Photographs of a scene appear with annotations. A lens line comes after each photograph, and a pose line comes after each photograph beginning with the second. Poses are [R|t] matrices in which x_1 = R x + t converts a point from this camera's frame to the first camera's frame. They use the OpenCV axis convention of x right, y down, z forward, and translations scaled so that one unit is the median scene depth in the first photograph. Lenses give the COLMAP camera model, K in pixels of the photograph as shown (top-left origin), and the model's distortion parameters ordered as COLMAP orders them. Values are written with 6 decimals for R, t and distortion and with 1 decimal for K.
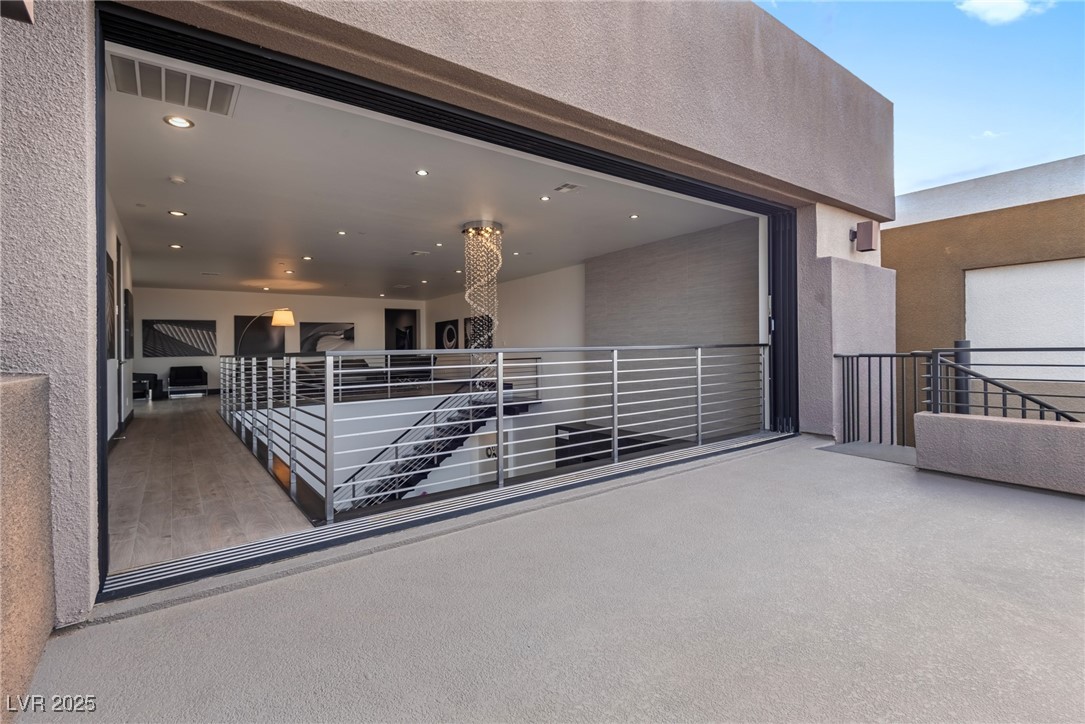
lens RADIAL K [[508.1, 0, 540.6], [0, 508.1, 342.1], [0, 0, 1]] dist [0.000889, 0.000132]
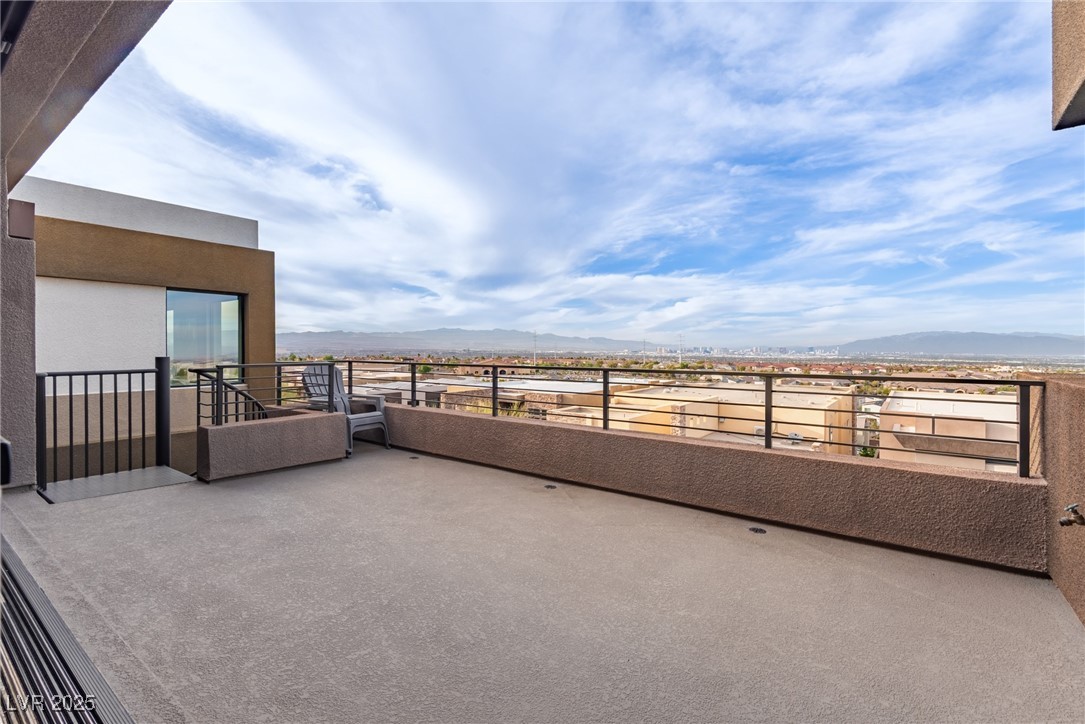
lens RADIAL K [[491.1, 0, 542.5], [0, 491.1, 362.0], [0, 0, 1]] dist [-0.001025, -0.000353]
pose [[-0.287137, -0.001149, 0.957889, -0.613921], [-0.000395, 0.999999, 0.001081, 0.008106], [-0.957889, -0.000068, -0.287138, 0.986429]]
